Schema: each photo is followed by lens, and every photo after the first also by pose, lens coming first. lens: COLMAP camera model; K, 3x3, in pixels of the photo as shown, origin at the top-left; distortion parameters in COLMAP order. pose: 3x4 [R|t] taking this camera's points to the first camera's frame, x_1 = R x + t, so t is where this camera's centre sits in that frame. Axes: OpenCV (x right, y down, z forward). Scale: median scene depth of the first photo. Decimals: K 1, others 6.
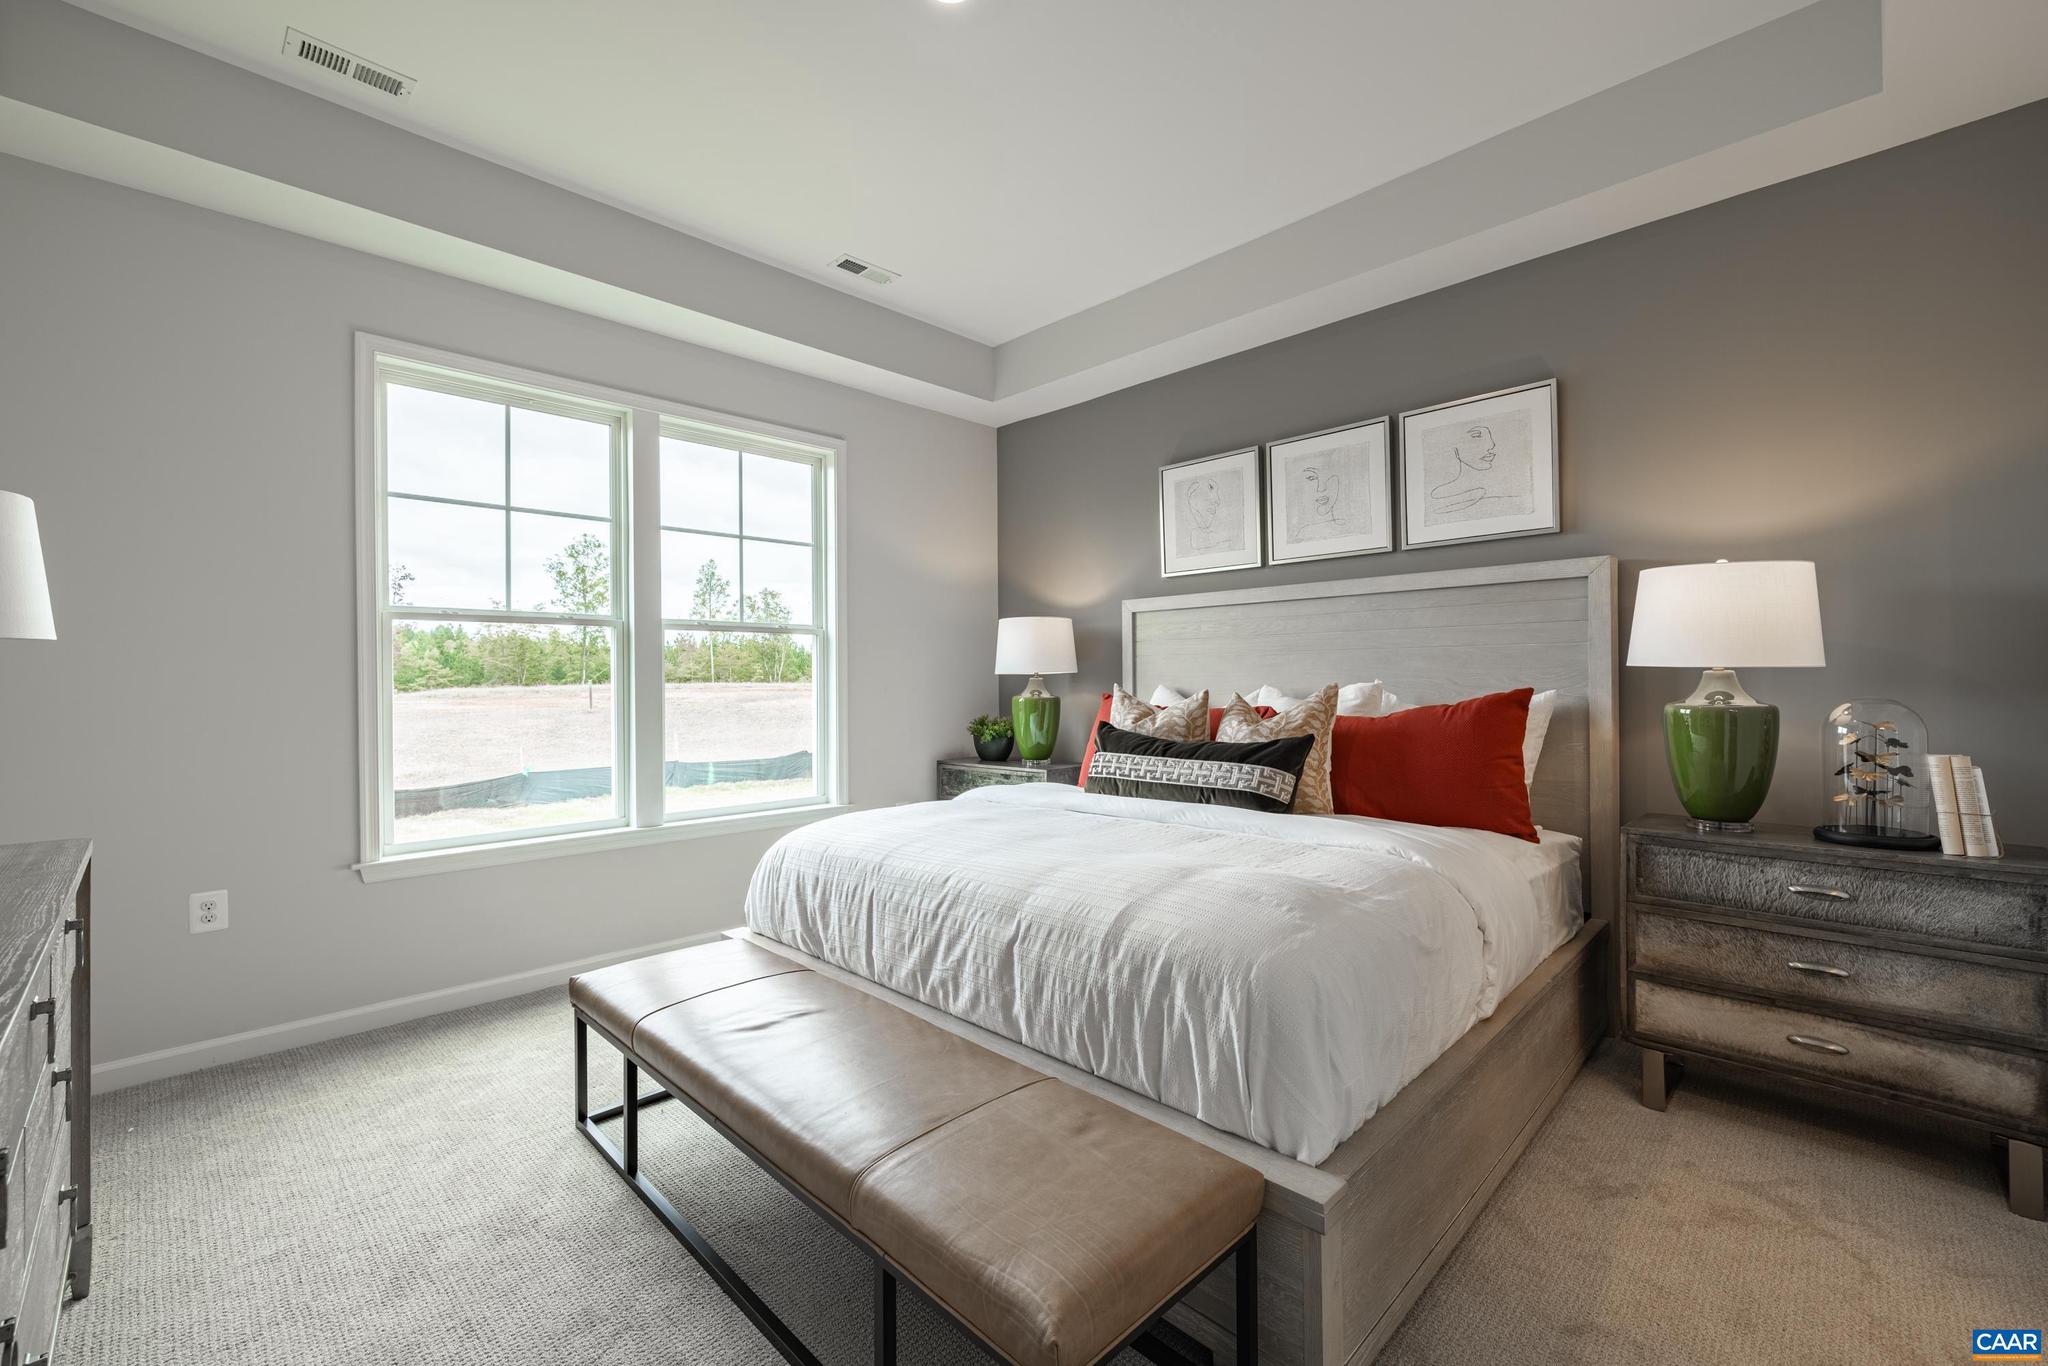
lens RADIAL K [[854.4, 0, 1019.4], [0, 854.4, 678.0], [0, 0, 1]] dist [0.000914, -0.000241]
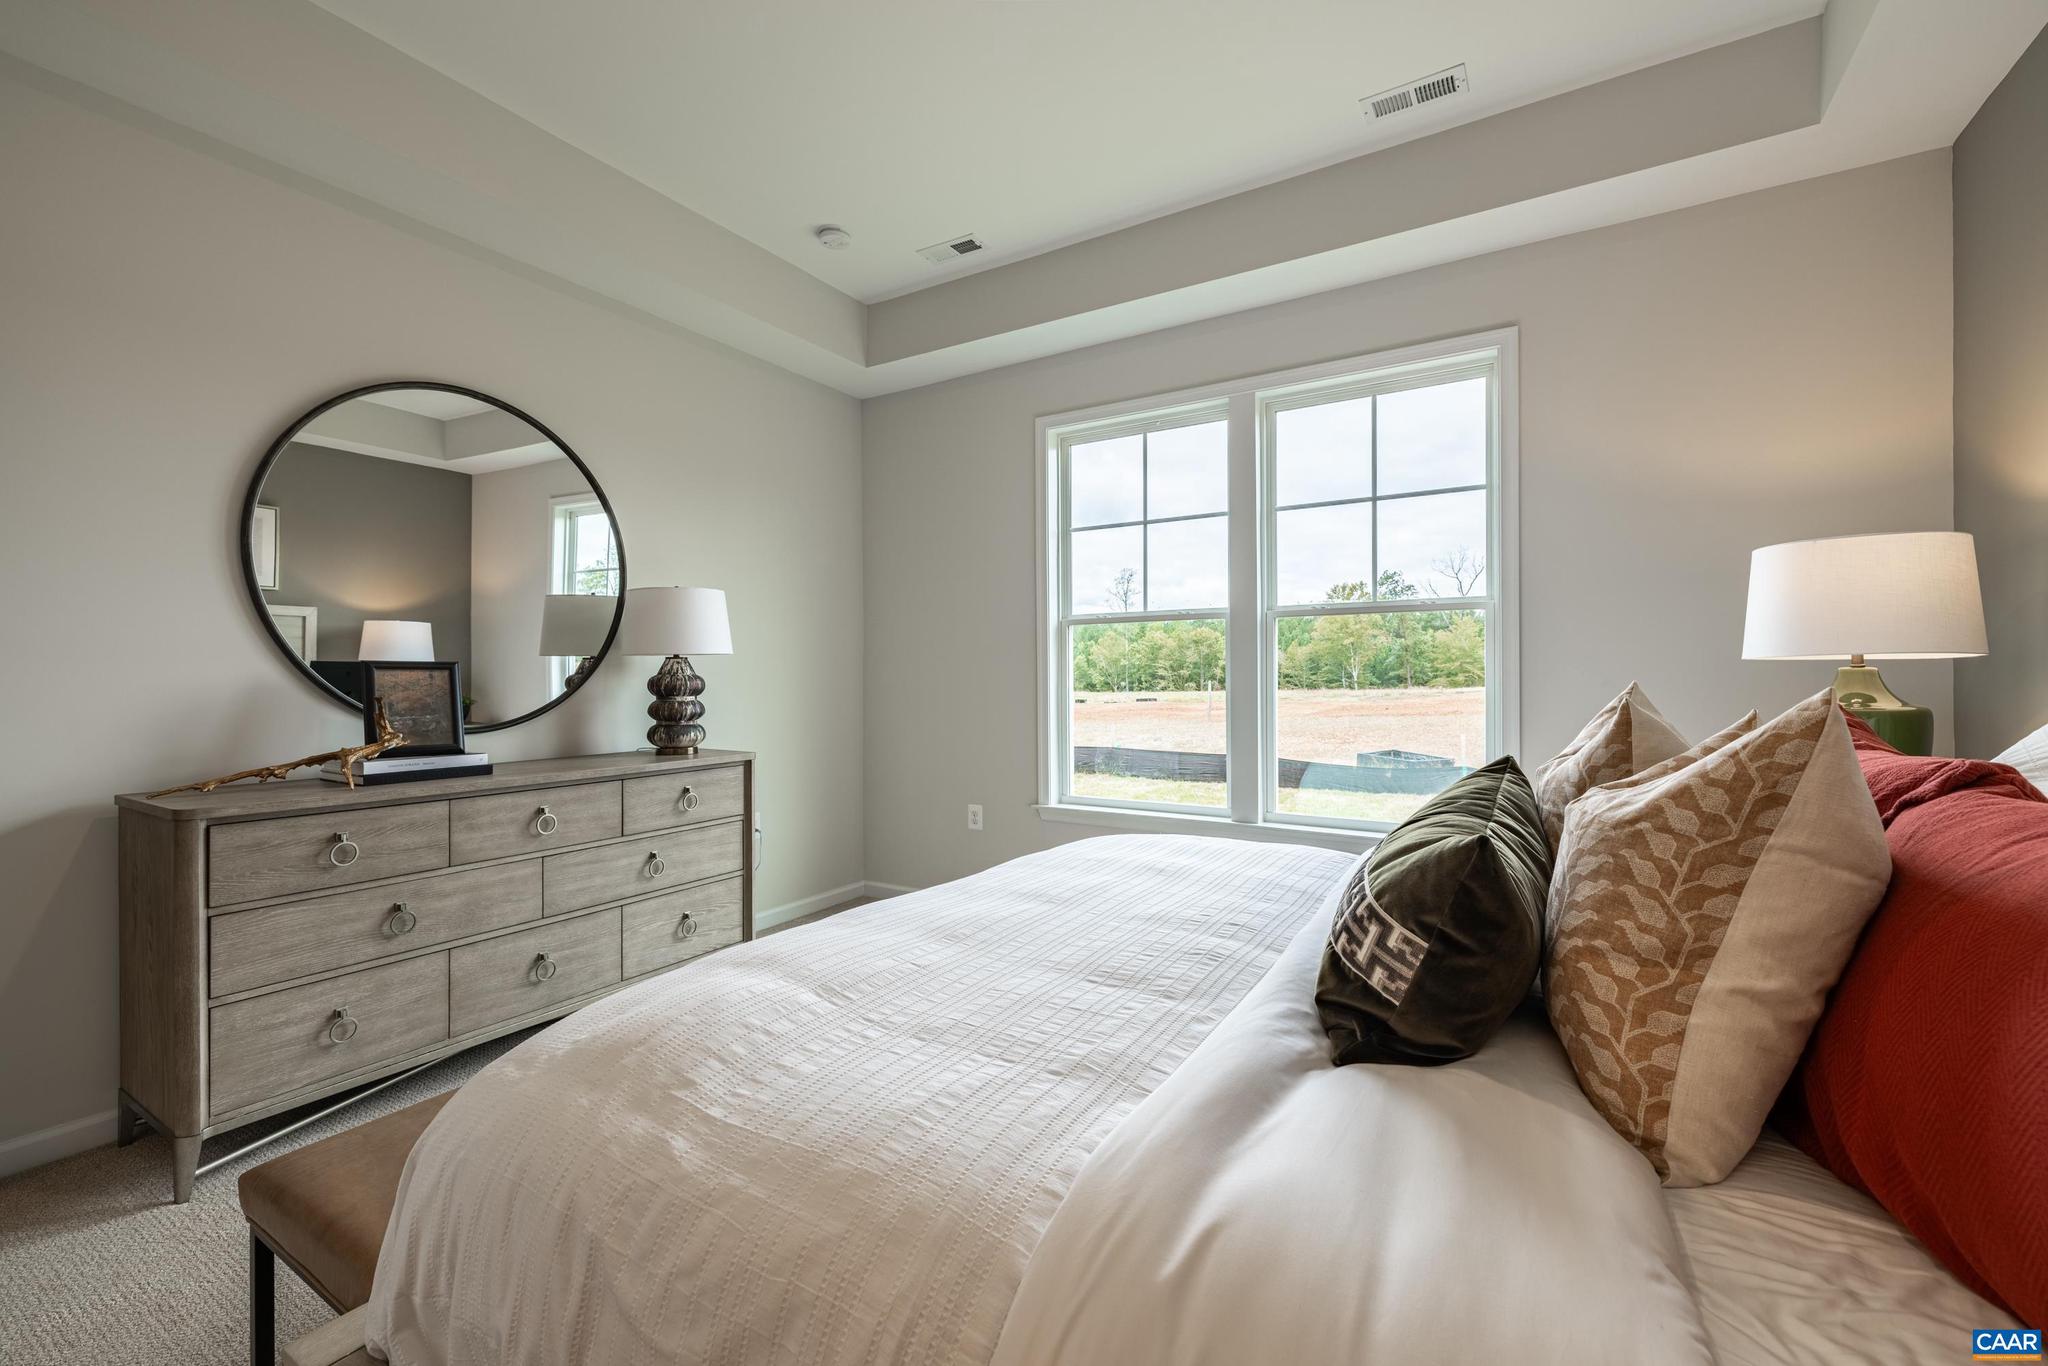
lens RADIAL K [[854.4, 0, 1019.4], [0, 854.4, 678.0], [0, 0, 1]] dist [0.000914, -0.000241]
pose [[0.228643, 0.020018, -0.973305, 0.455867], [0.012807, 0.999640, 0.023568, -0.017367], [0.973426, -0.017854, 0.228304, 0.529140]]
